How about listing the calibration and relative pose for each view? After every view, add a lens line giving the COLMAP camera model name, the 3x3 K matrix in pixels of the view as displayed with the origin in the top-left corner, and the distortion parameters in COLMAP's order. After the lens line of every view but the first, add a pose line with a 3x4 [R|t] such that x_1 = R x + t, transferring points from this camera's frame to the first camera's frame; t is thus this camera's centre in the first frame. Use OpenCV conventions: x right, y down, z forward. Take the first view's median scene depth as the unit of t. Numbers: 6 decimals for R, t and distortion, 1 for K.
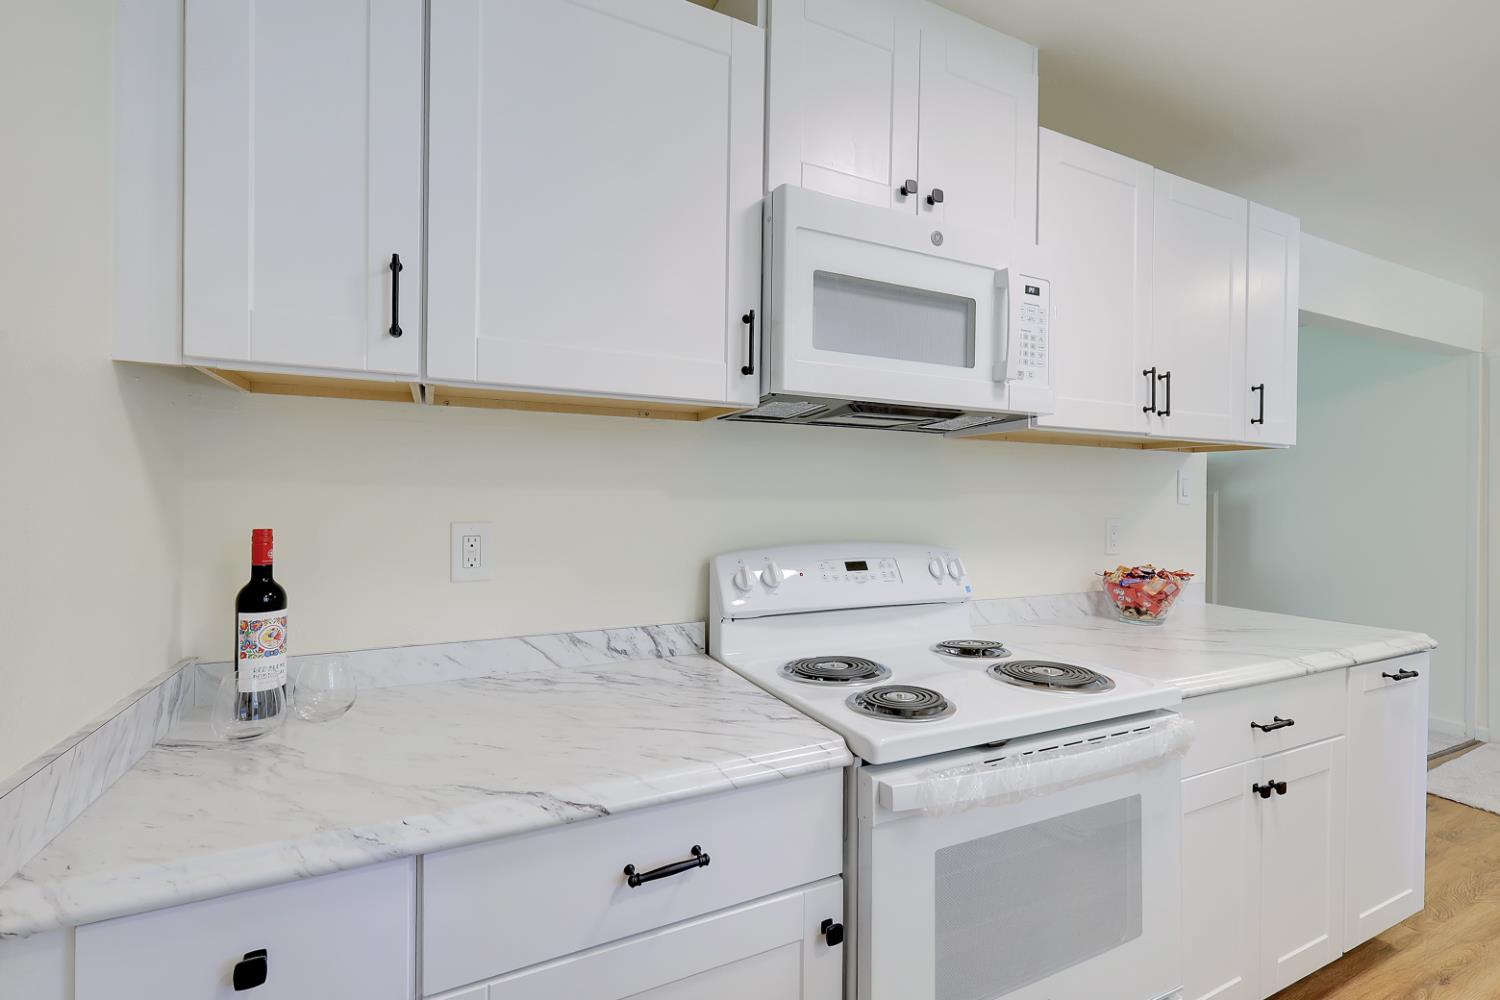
lens RADIAL K [[657.5, 0, 750.0], [0, 657.5, 500.0], [0, 0, 1]] dist [0.001038, 0.000010]
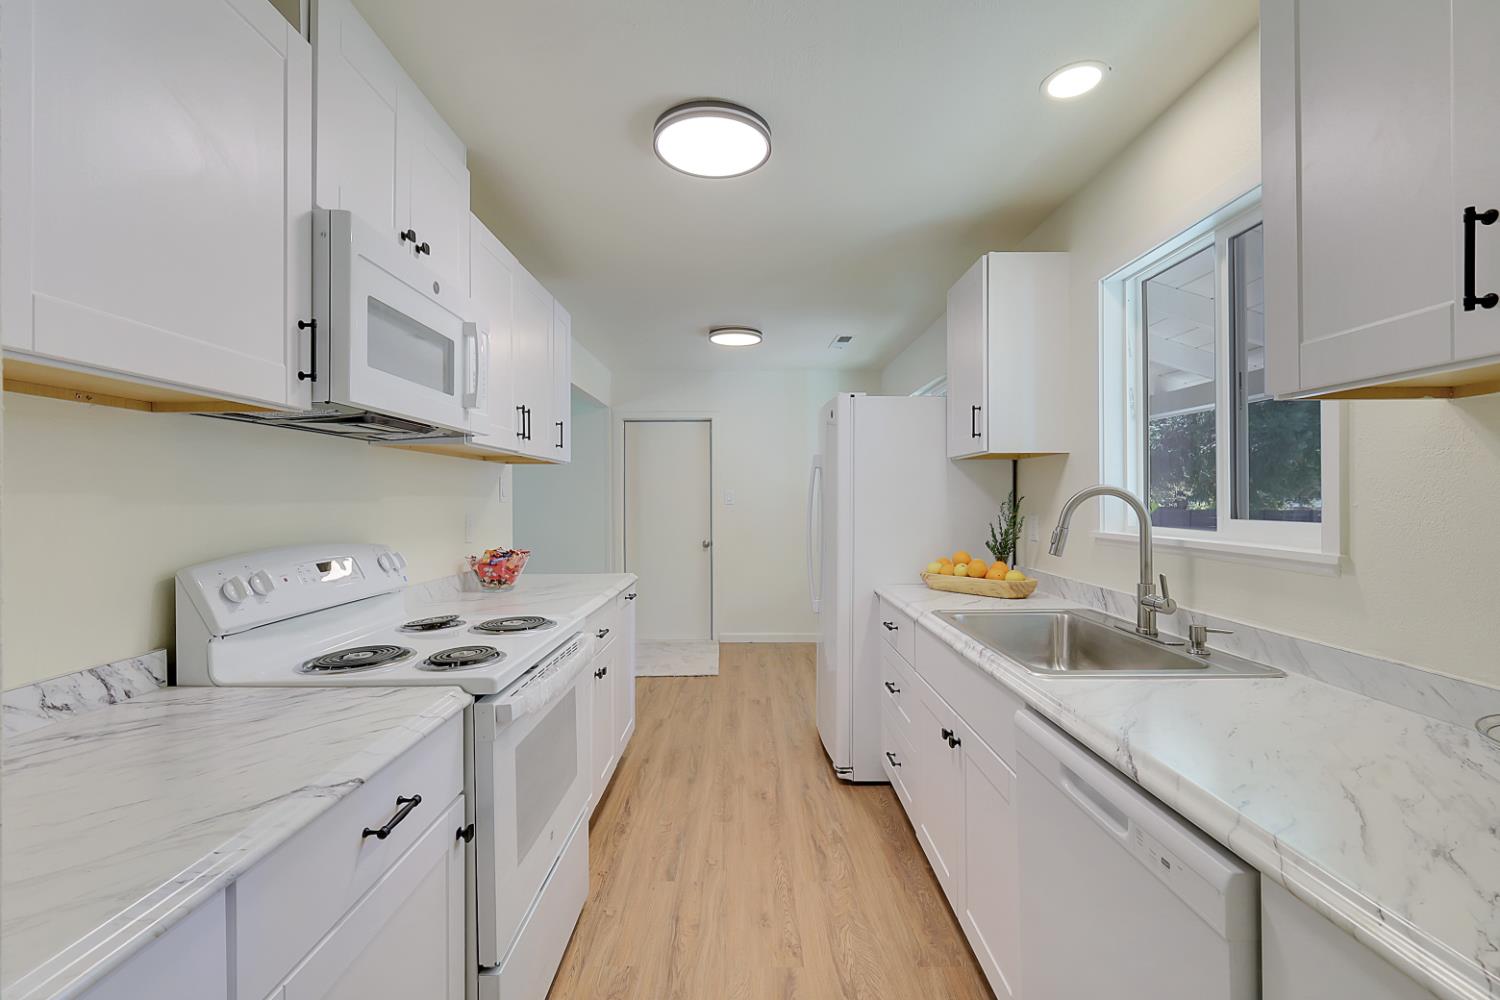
lens RADIAL K [[657.5, 0, 750.0], [0, 657.5, 500.0], [0, 0, 1]] dist [0.001038, 0.000010]
pose [[0.426781, -0.014749, 0.904235, -0.532178], [0.015413, 0.999840, 0.009034, -0.003651], [-0.904224, 0.010081, 0.426940, -0.046277]]
